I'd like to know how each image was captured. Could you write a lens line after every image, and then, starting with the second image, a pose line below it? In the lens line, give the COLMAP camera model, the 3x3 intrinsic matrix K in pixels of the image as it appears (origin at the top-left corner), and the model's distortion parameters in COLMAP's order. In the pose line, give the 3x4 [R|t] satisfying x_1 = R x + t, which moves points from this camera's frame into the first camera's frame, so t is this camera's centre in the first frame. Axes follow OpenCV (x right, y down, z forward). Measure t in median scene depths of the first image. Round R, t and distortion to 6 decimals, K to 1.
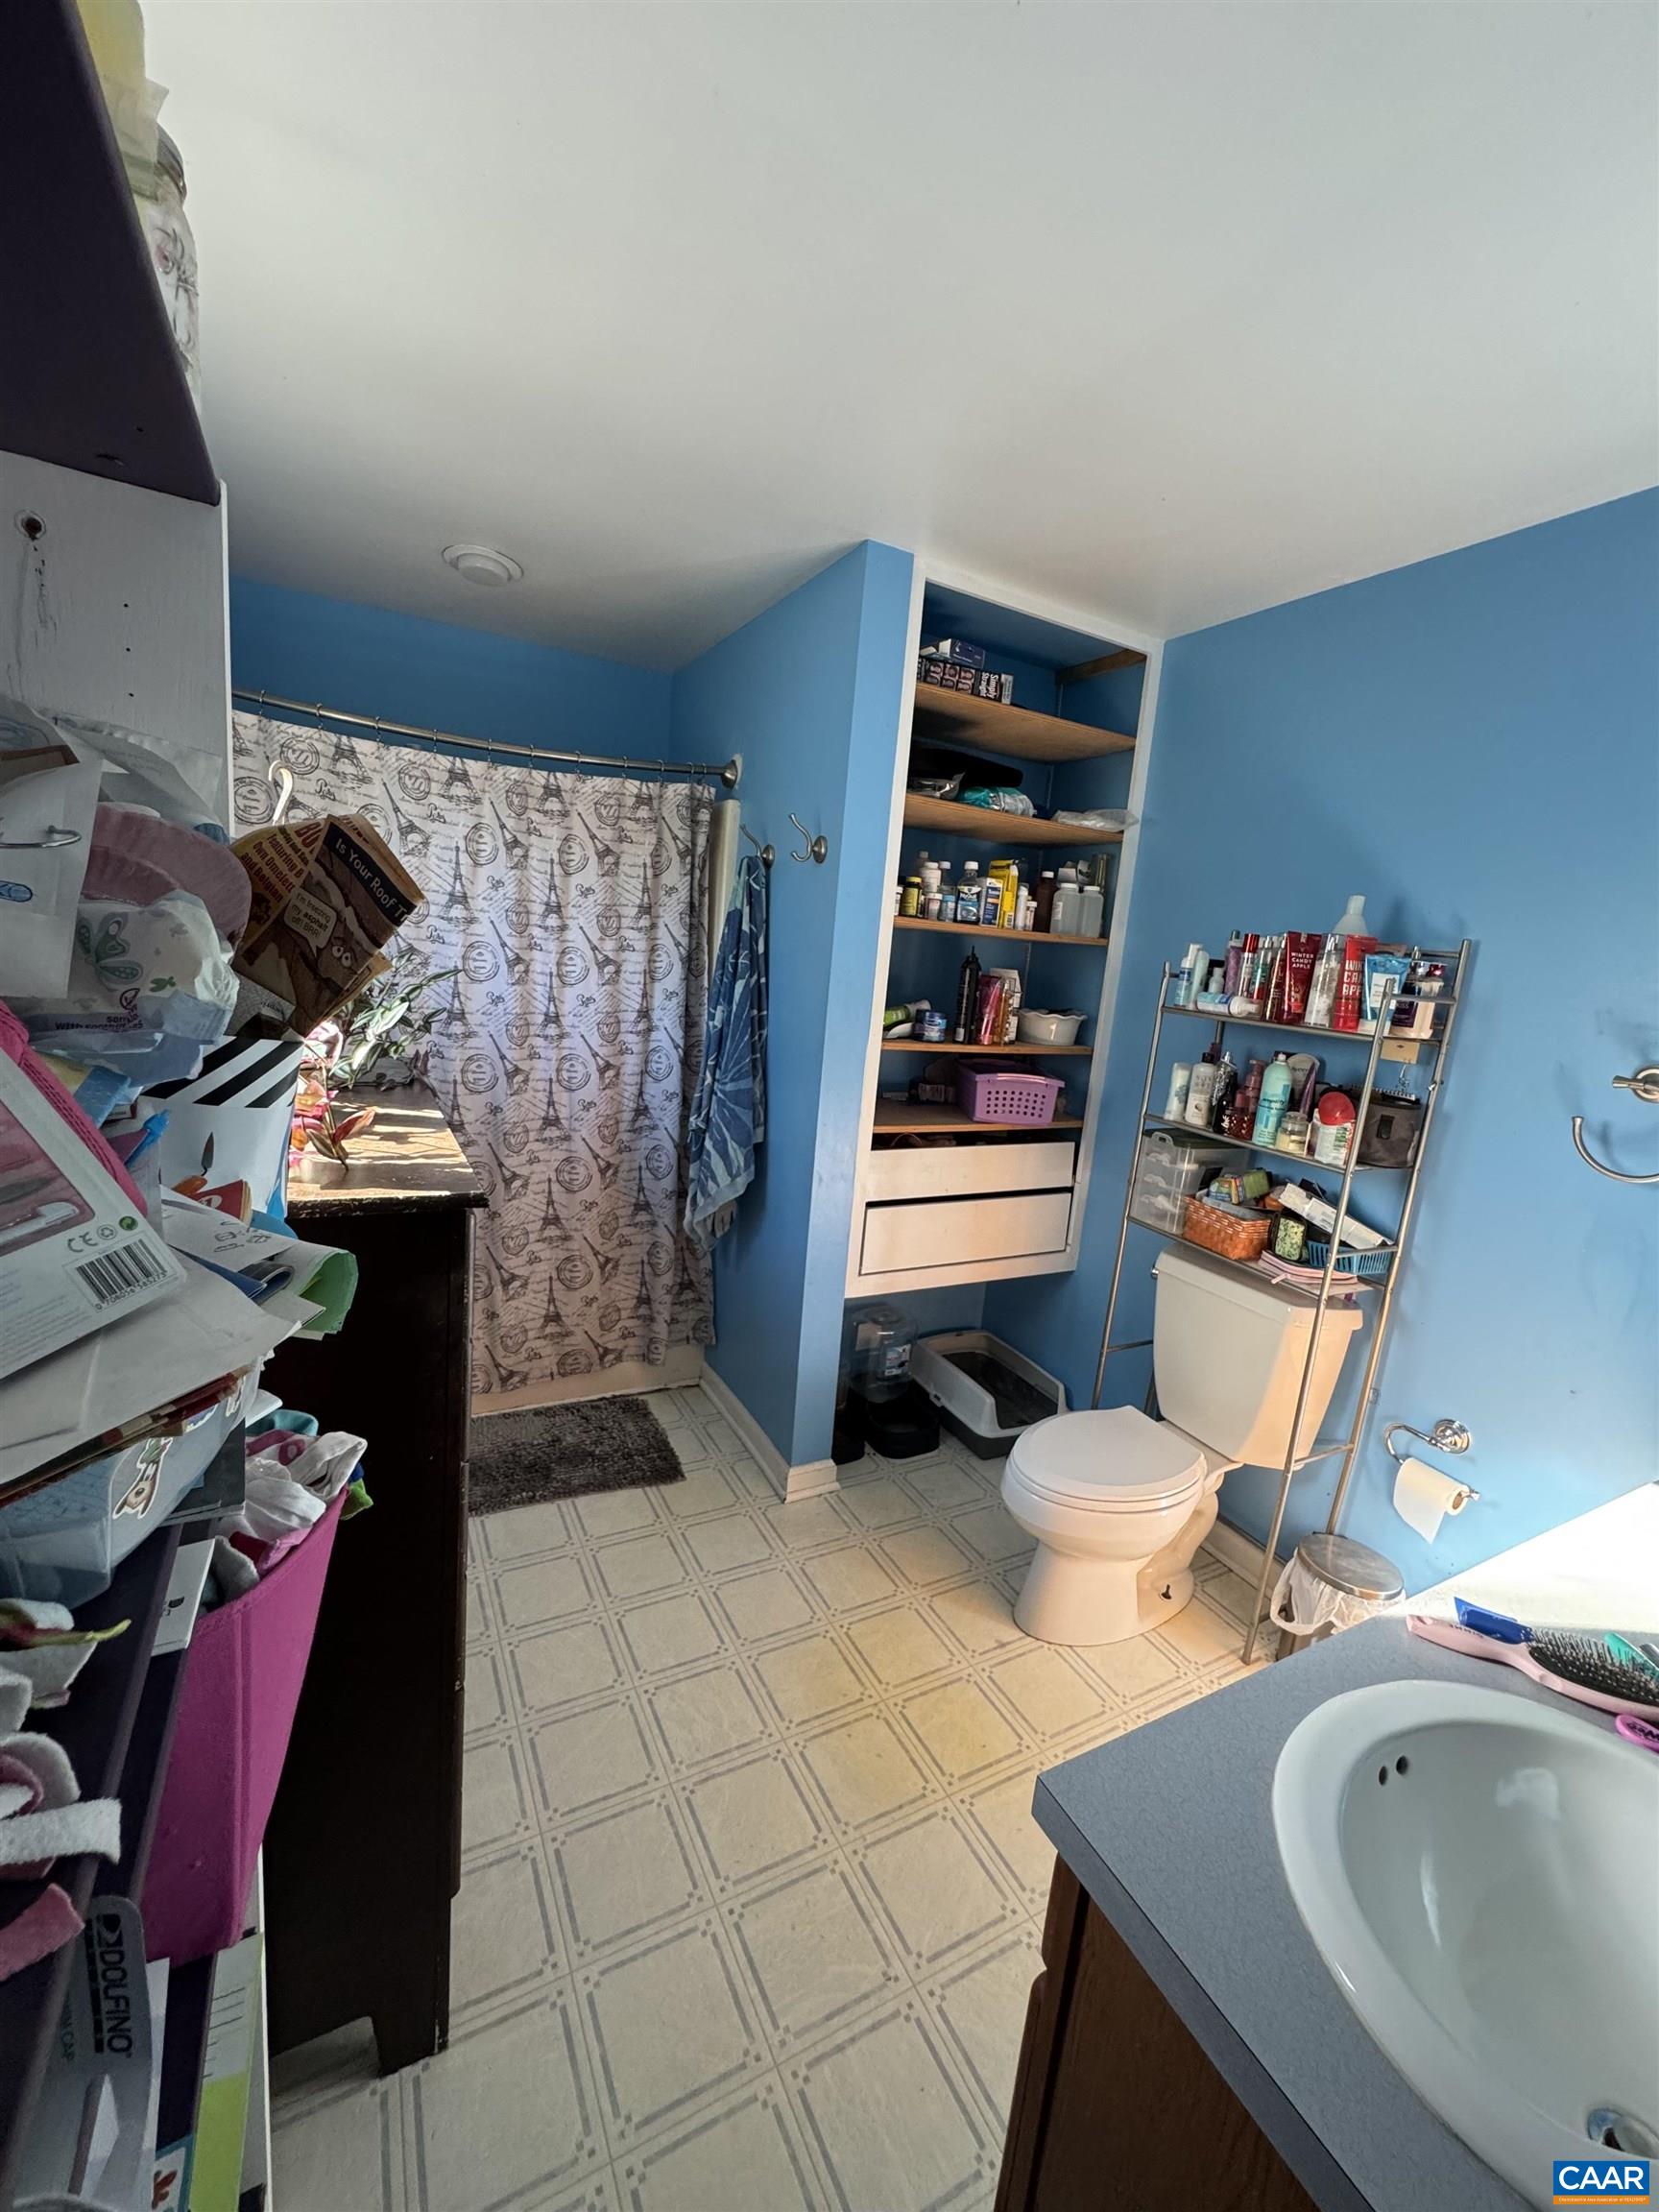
lens RADIAL K [[886.0, 0, 826.1], [0, 886.0, 1105.6], [0, 0, 1]] dist [0.003703, 0.000197]
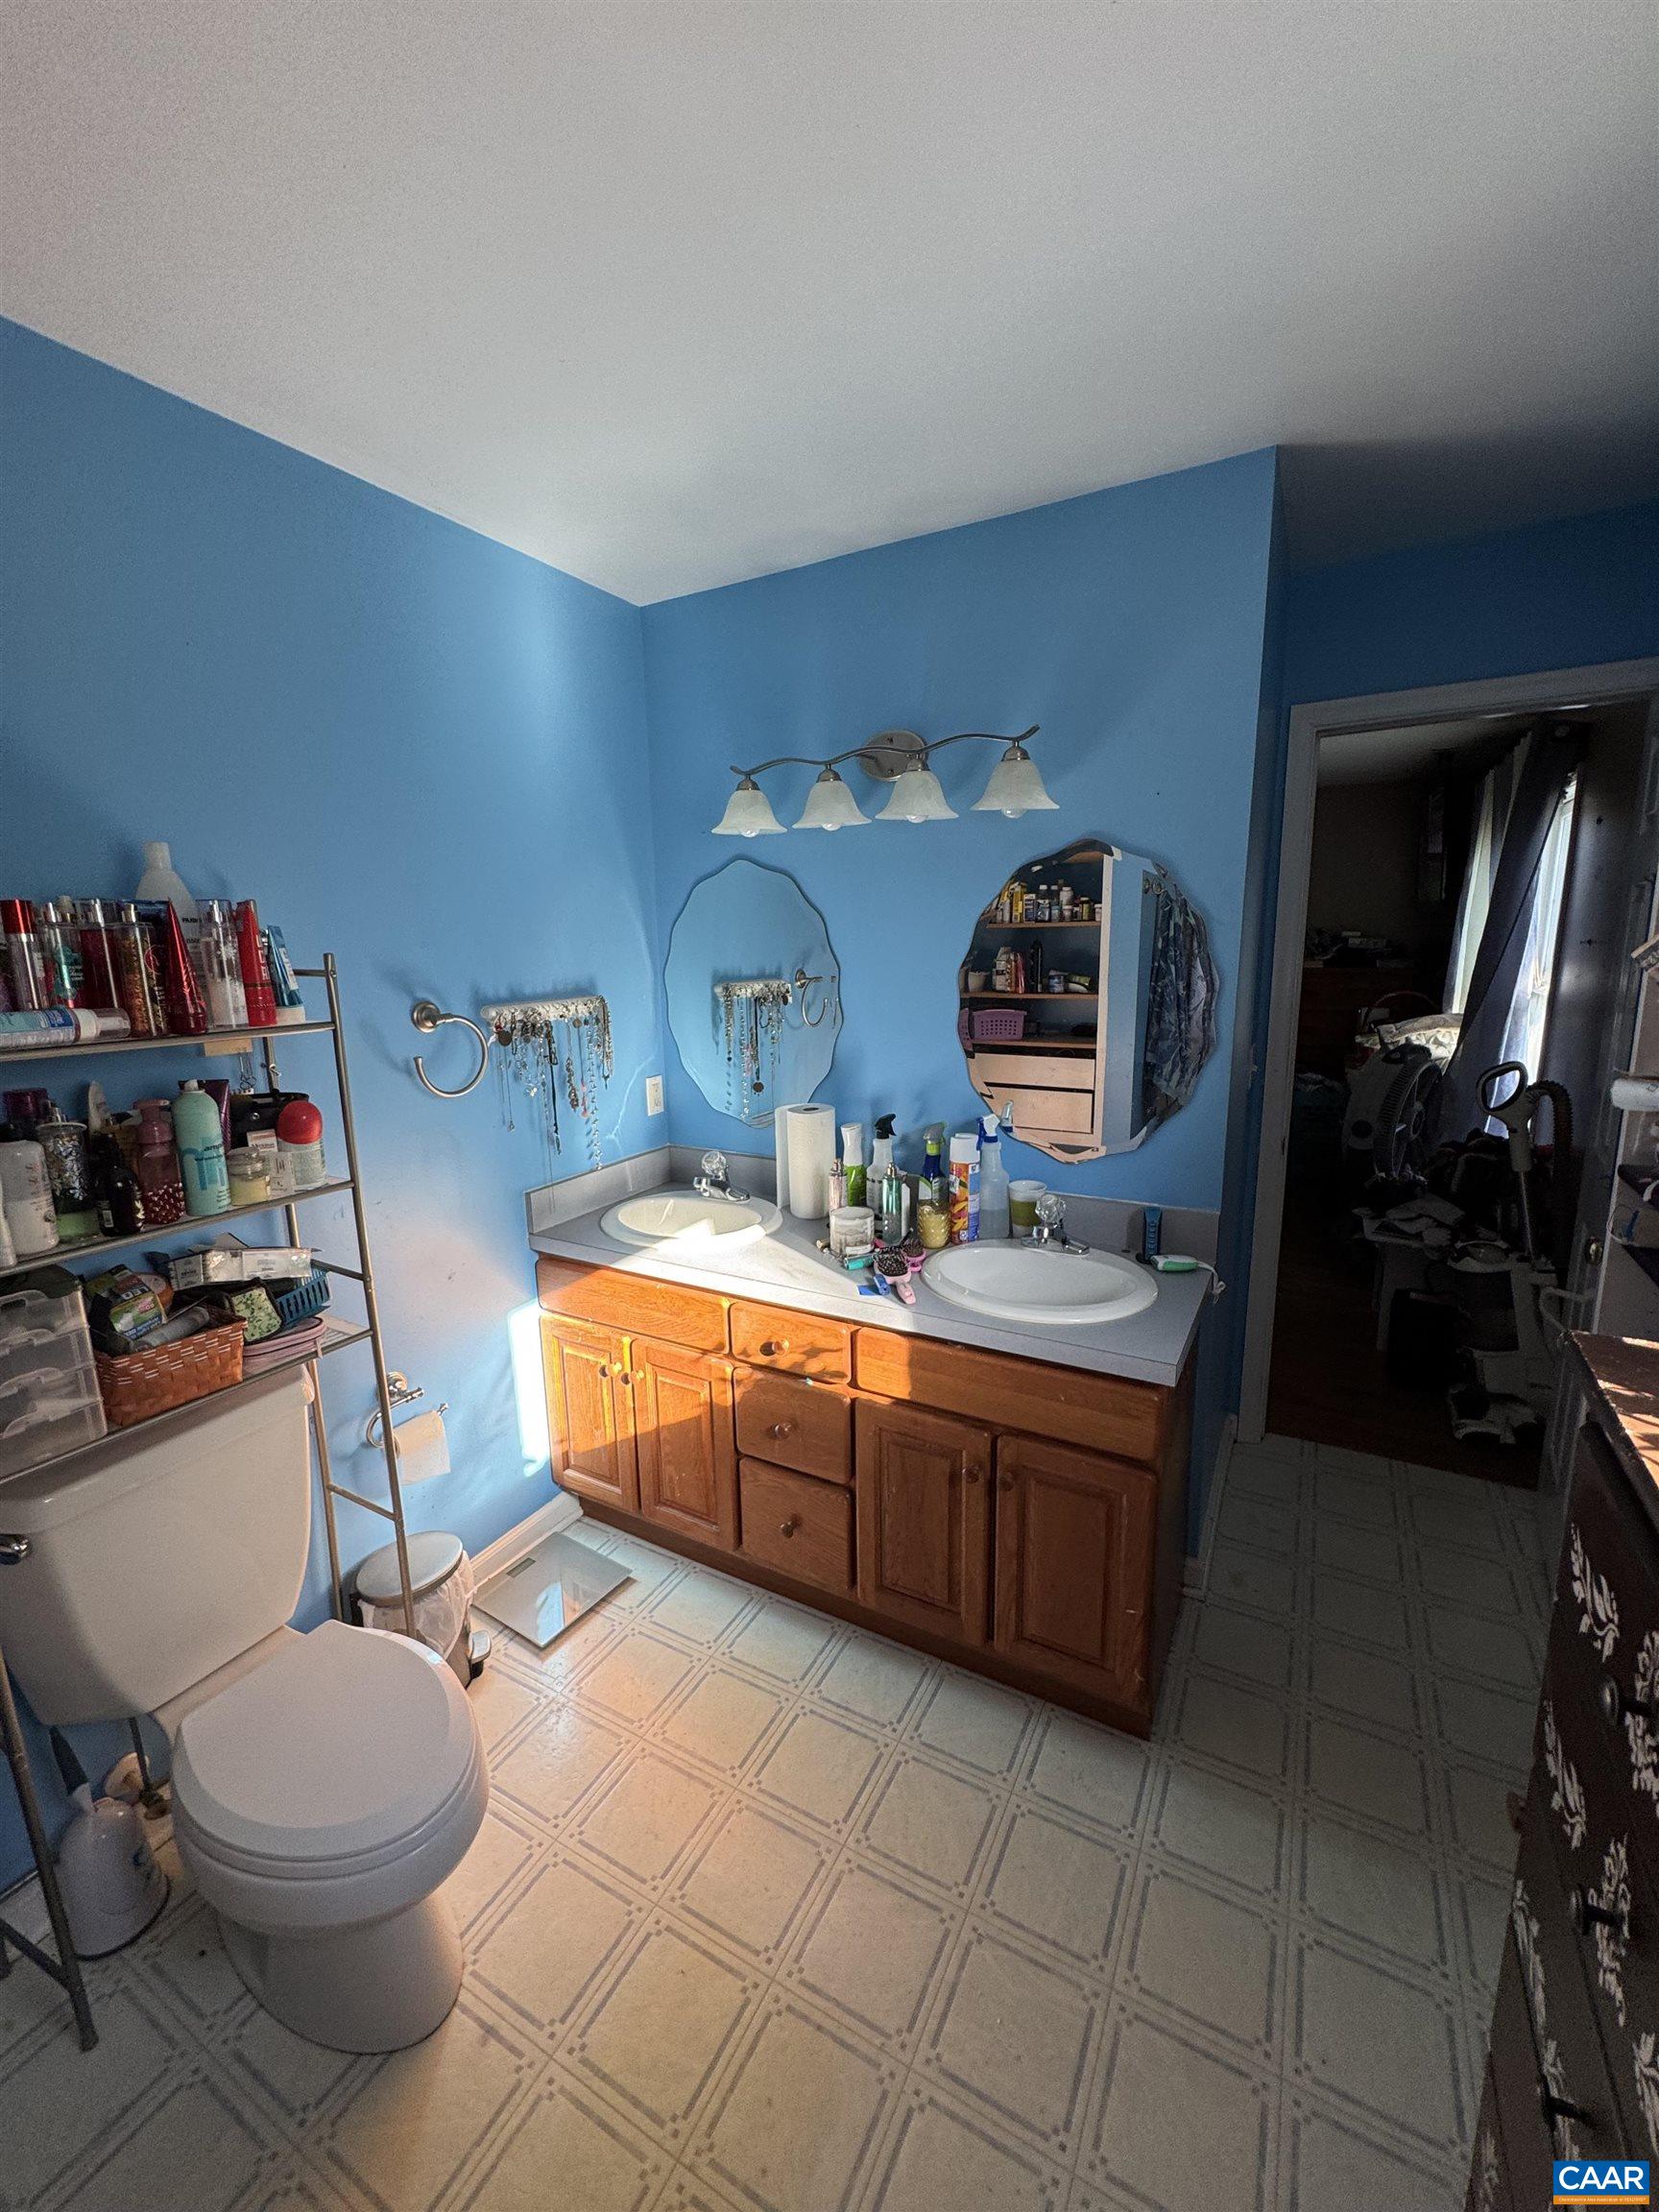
lens RADIAL K [[886.0, 0, 828.4], [0, 886.0, 1116.4], [0, 0, 1]] dist [0.003703, 0.000197]
pose [[-0.544742, -0.230117, 0.806413, -0.305618], [0.124919, 0.928619, 0.349374, -0.206440], [-0.829248, 0.291055, -0.477111, 0.913226]]
